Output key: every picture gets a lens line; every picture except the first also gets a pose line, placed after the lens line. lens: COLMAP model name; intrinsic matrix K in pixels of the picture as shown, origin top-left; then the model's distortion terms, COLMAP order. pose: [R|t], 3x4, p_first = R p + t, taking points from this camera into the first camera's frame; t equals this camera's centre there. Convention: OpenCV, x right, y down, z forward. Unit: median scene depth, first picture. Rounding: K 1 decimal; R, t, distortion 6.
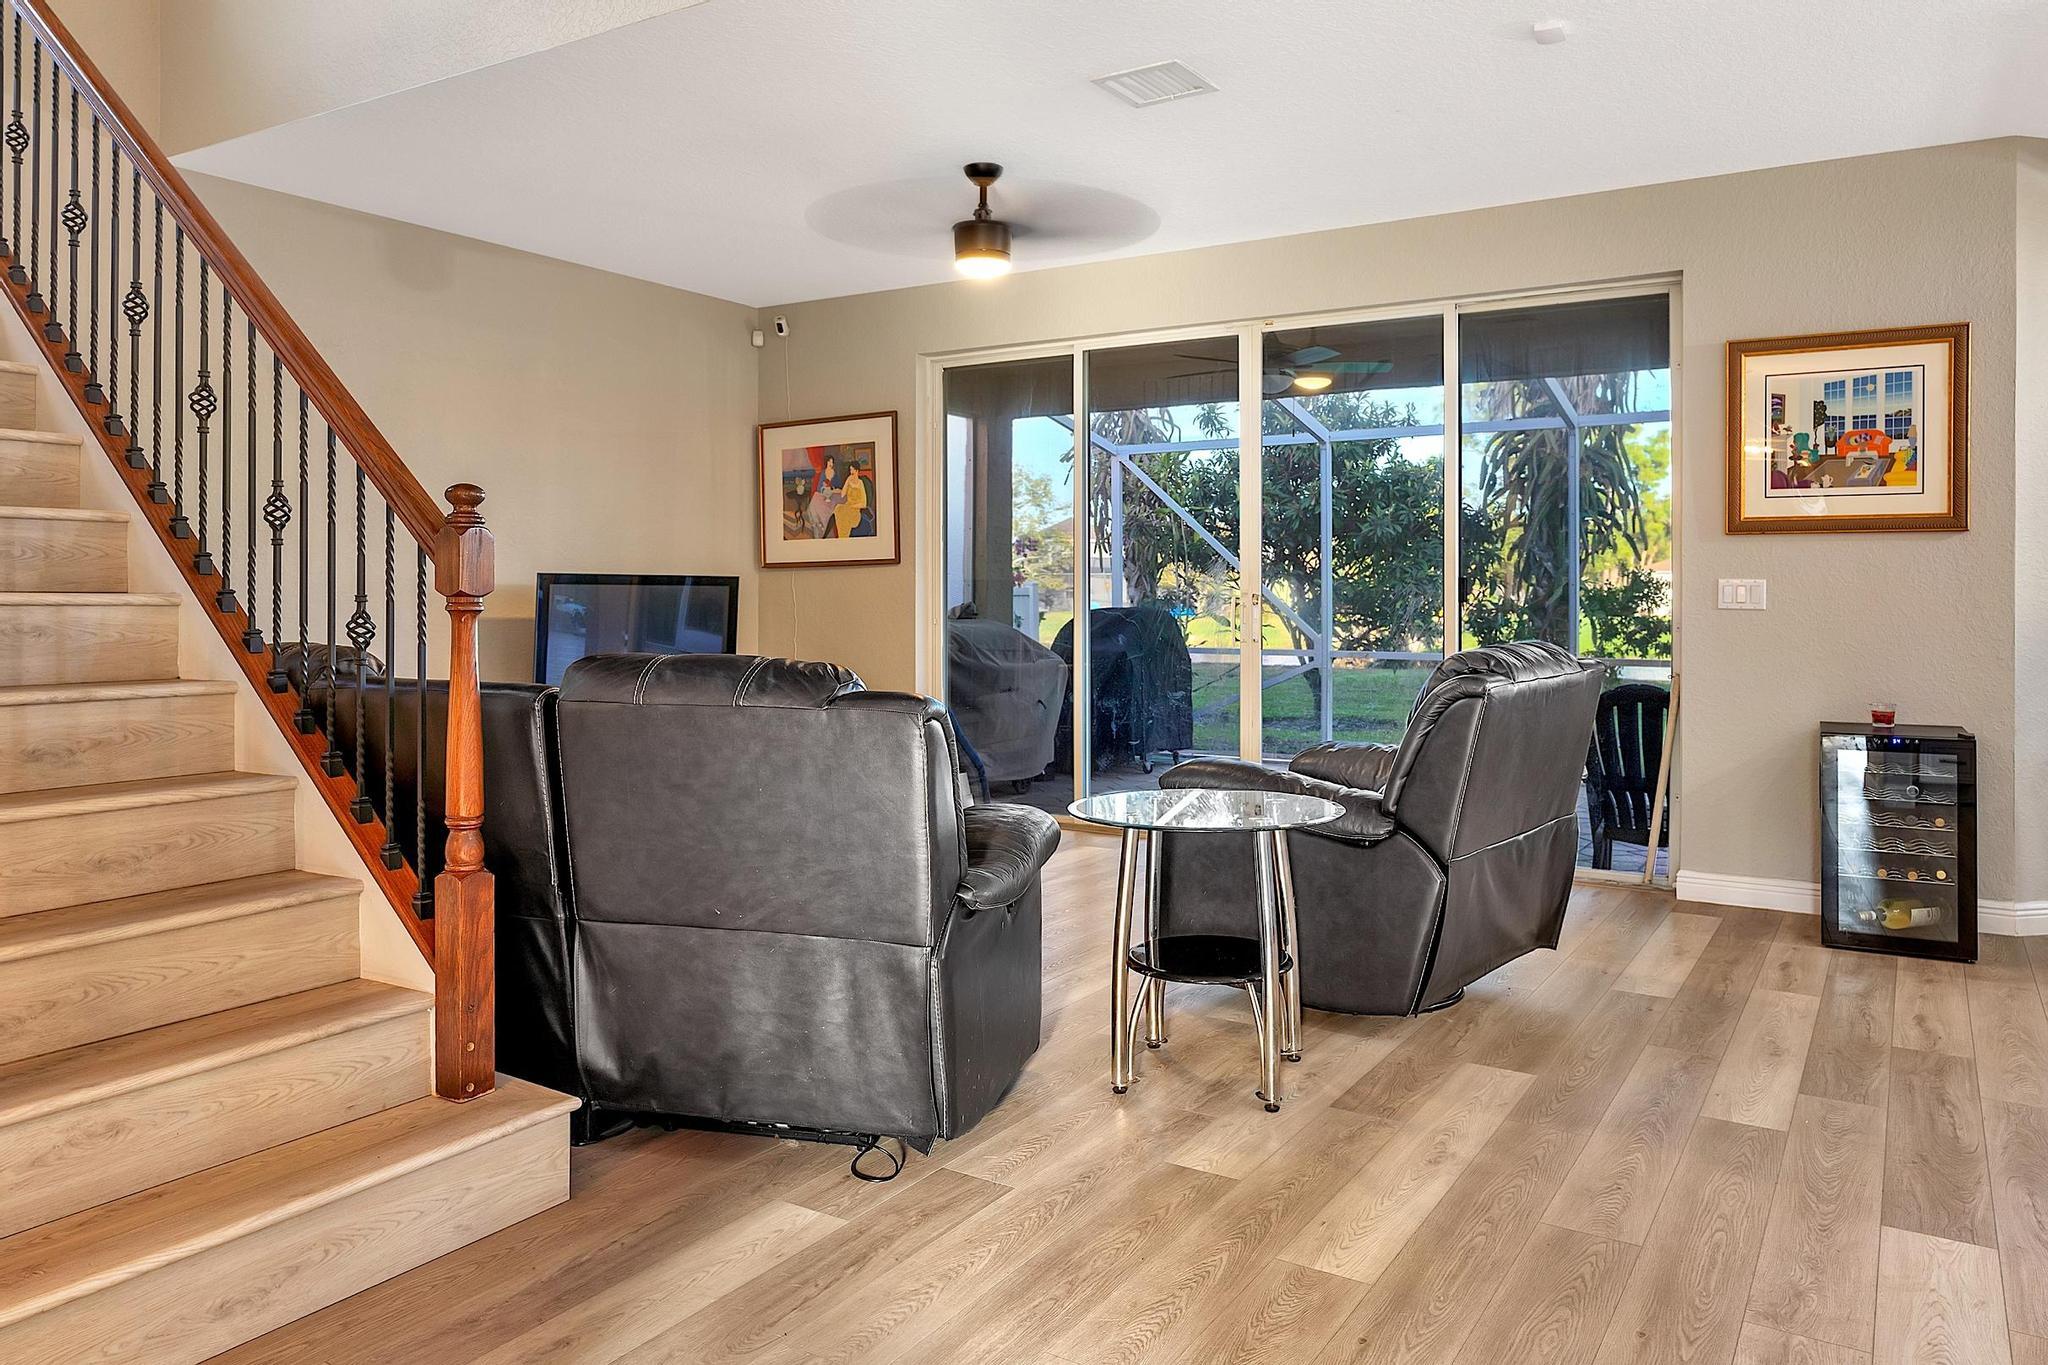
lens RADIAL K [[1417.5, 0, 1037.3], [0, 1417.5, 601.5], [0, 0, 1]] dist [0.005562, 0.006162]
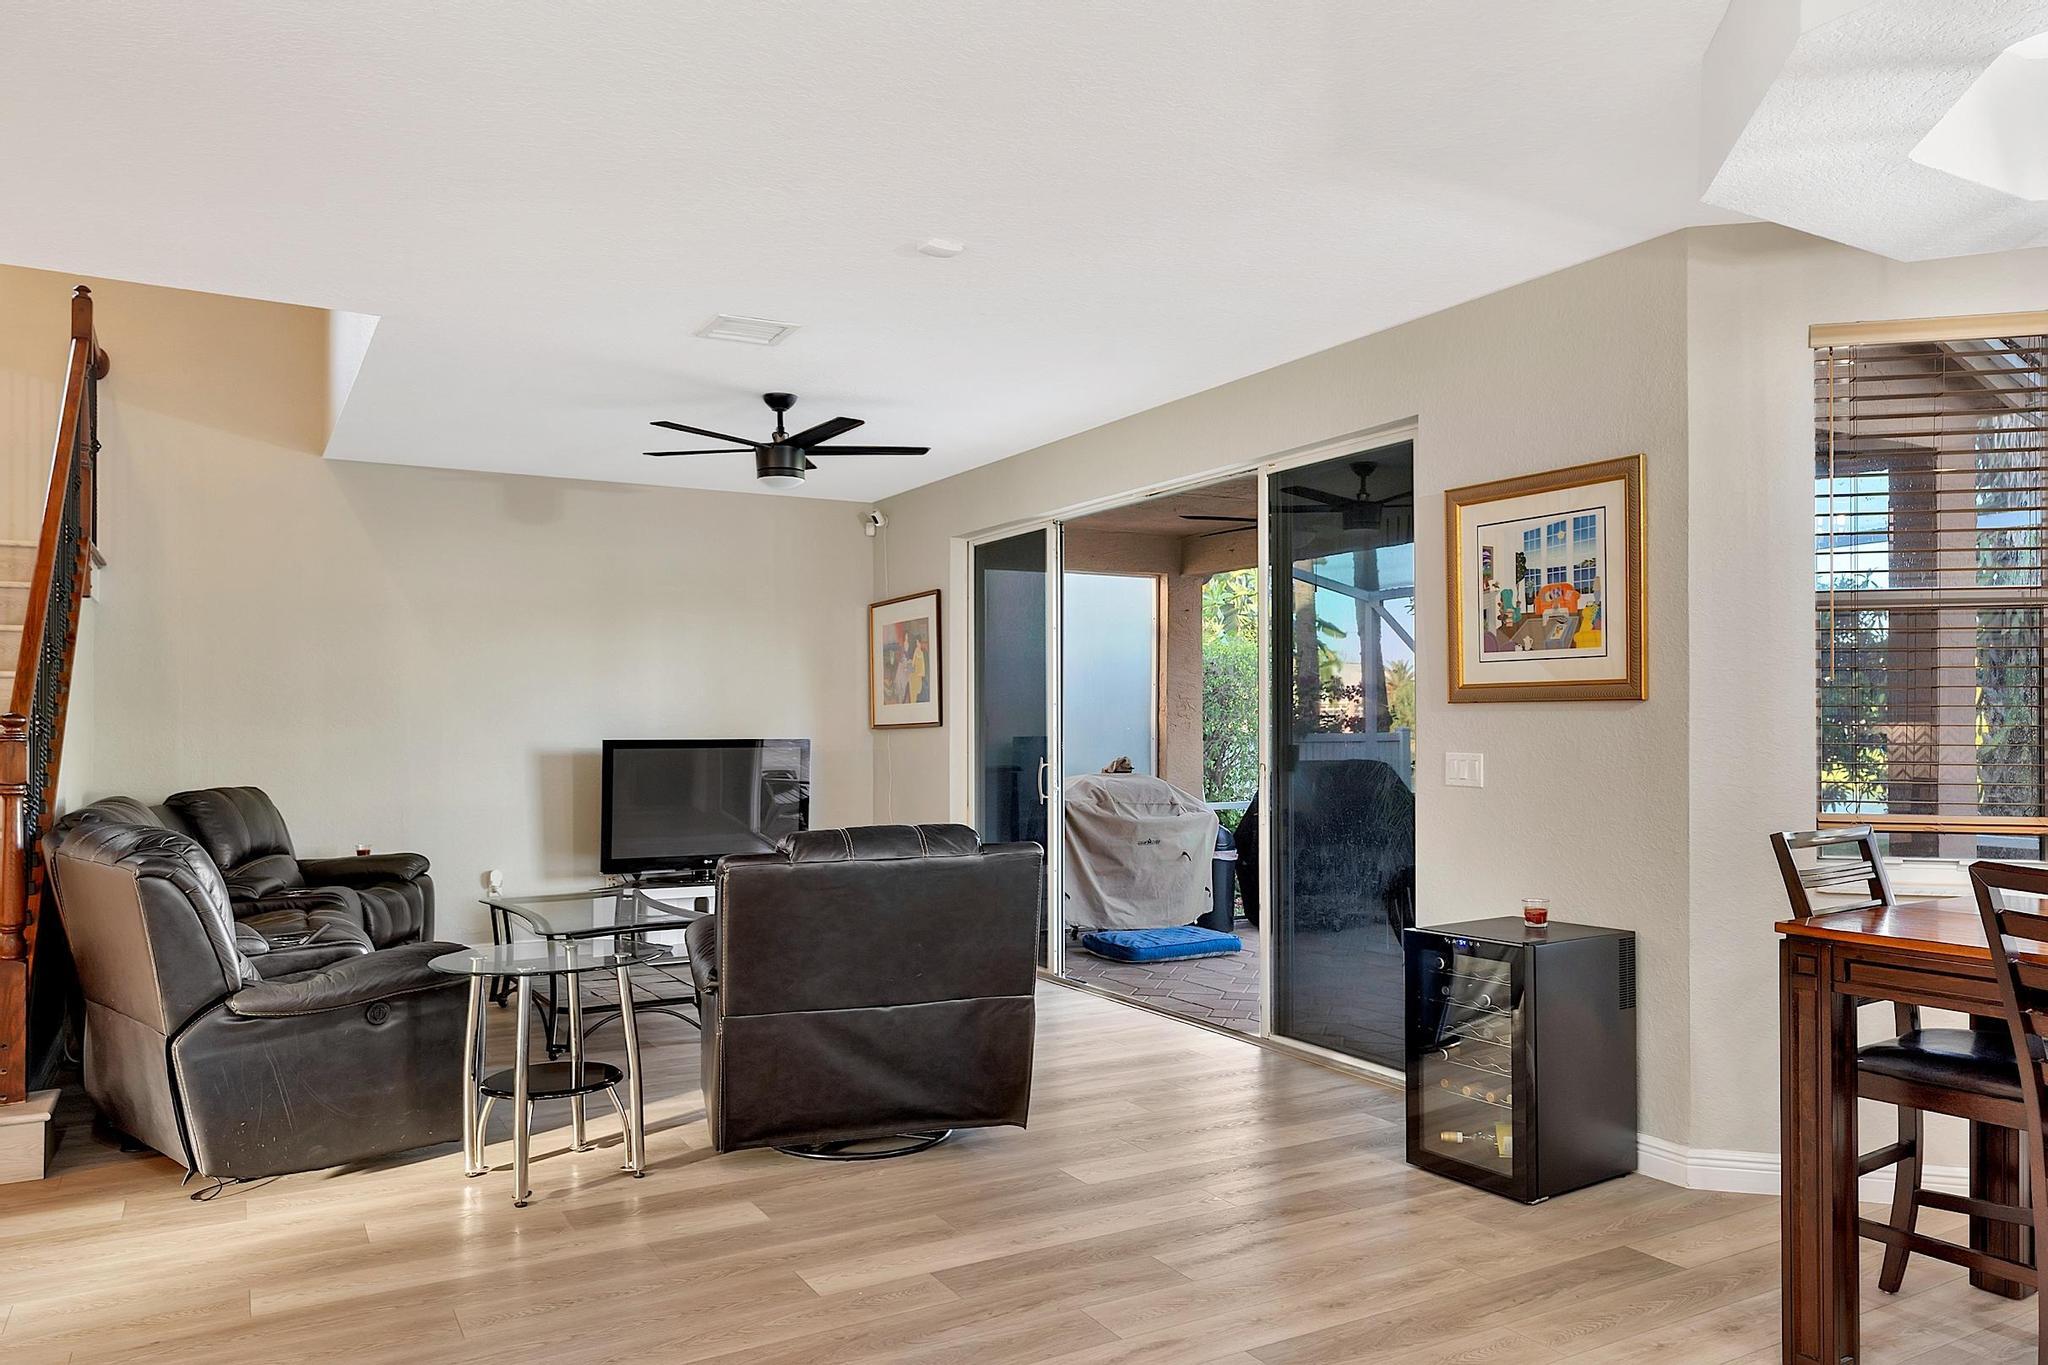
lens RADIAL K [[1417.5, 0, 1016.0], [0, 1417.5, 721.9], [0, 0, 1]] dist [0.005562, 0.006162]
pose [[0.877382, -0.006983, -0.479742, 0.698660], [0.003106, 0.999956, -0.008874, -0.029069], [0.479783, 0.006296, 0.877365, 0.077925]]
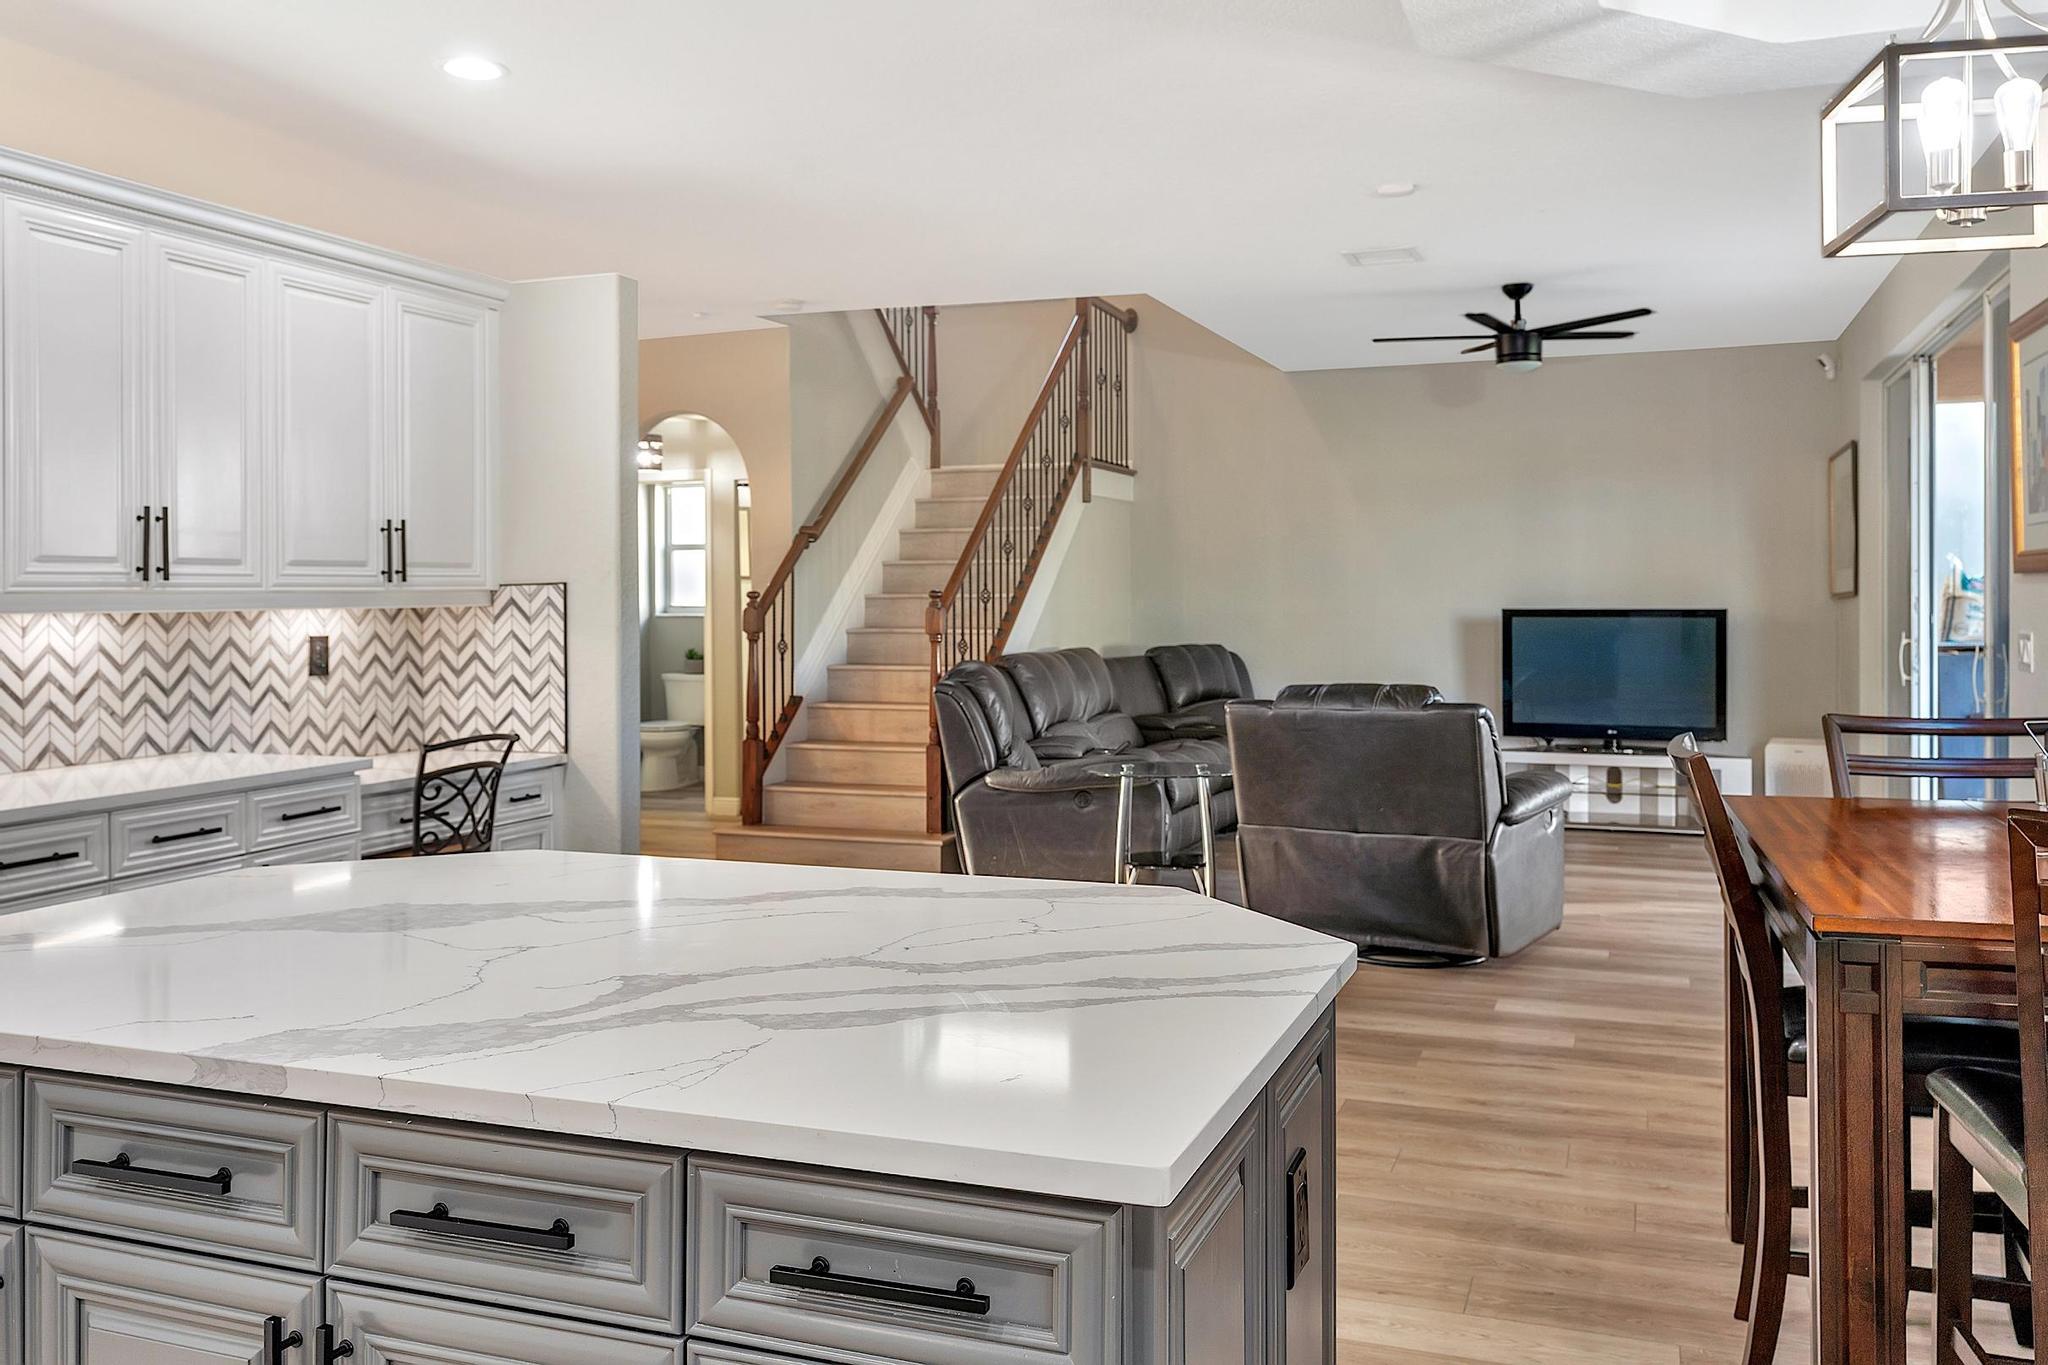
lens RADIAL K [[1674.1, 0, 1041.1], [0, 1674.1, 597.8], [0, 0, 1]] dist [0.000201, -0.000457]
pose [[0.204293, -0.000949, -0.978909, 1.322620], [-0.000576, 0.999999, -0.001090, -0.034057], [0.978910, 0.000787, 0.204293, 0.306818]]
